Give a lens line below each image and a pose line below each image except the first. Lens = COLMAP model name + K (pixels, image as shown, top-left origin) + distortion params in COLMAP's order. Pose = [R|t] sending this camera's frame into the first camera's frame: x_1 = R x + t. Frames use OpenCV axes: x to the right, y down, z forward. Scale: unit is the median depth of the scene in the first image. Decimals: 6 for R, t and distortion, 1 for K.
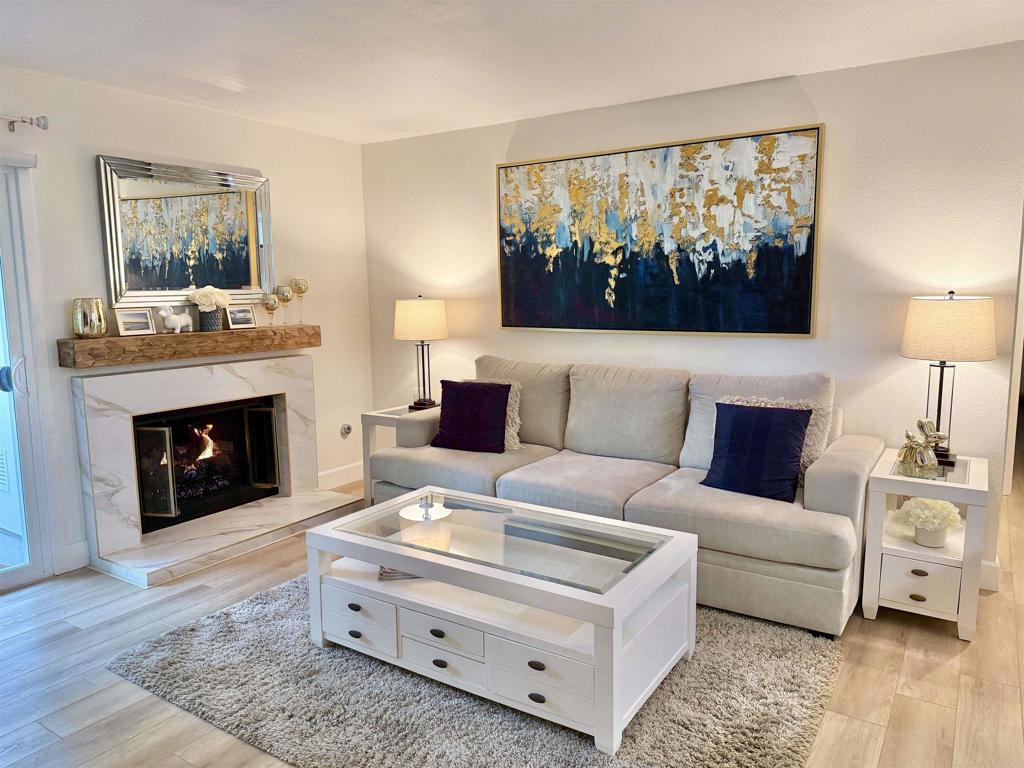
lens RADIAL K [[716.0, 0, 507.3], [0, 716.0, 388.5], [0, 0, 1]] dist [0.122518, -0.194427]
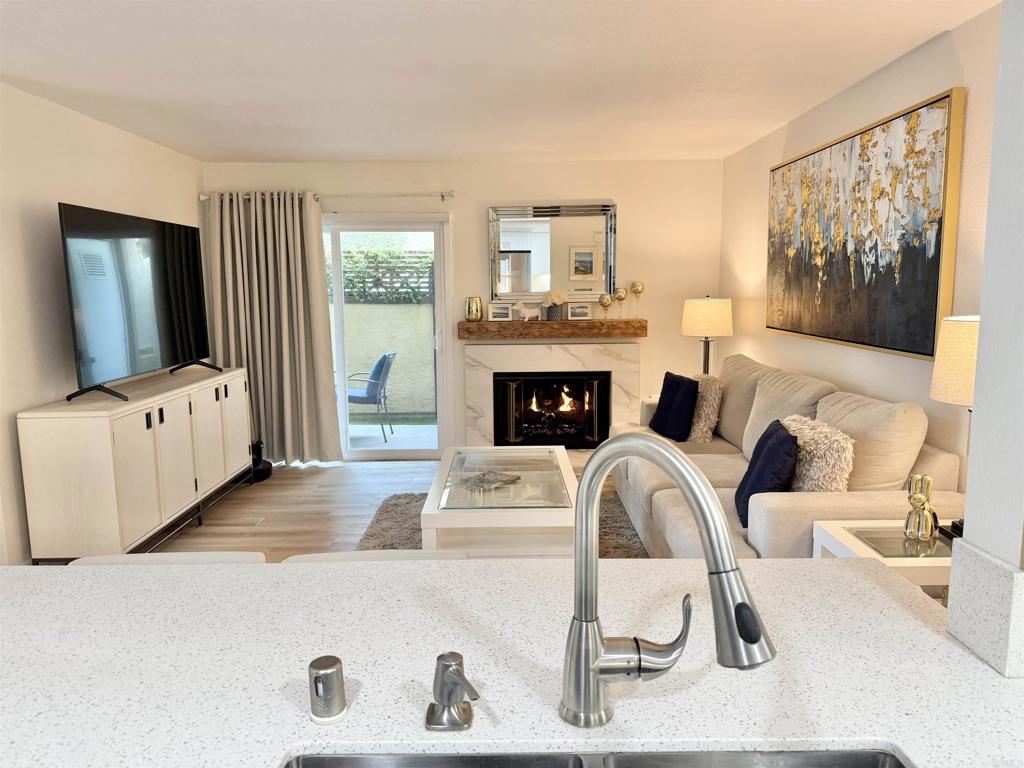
lens RADIAL K [[716.0, 0, 507.3], [0, 716.0, 388.5], [0, 0, 1]] dist [0.122518, -0.194427]
pose [[0.544433, 0.123253, -0.829699, 0.777641], [-0.108593, 0.991178, 0.075984, -0.047719], [0.831745, 0.048732, 0.553015, 0.167823]]
